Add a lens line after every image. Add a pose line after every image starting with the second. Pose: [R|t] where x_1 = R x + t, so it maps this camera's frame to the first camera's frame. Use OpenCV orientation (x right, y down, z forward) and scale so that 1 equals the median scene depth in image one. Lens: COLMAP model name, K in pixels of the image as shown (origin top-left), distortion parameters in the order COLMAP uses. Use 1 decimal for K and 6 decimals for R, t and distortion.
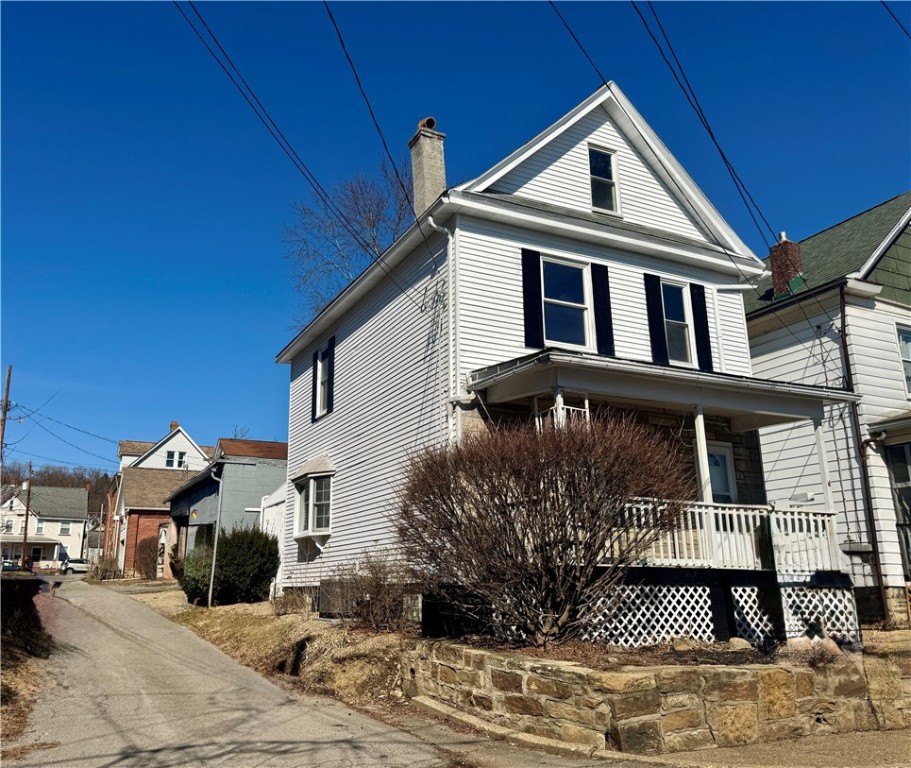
lens RADIAL K [[726.6, 0, 454.8], [0, 726.6, 411.1], [0, 0, 1]] dist [0.020878, -0.007738]
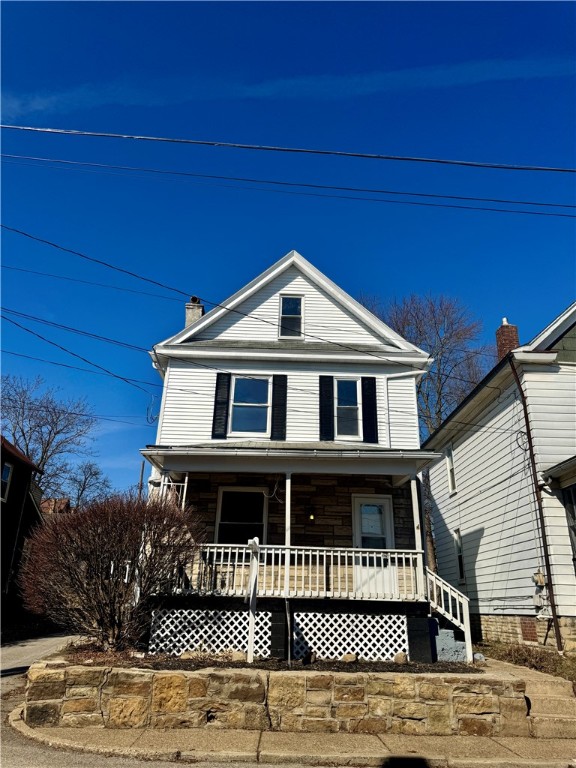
lens RADIAL K [[532.0, 0, 288.0], [0, 532.0, 384.0], [0, 0, 1]] dist [0.030707, -0.039821]
pose [[0.927680, -0.127246, -0.351025, 0.642476], [0.069530, 0.982565, -0.172426, -0.000047], [0.366846, 0.135549, 0.920354, 0.038629]]
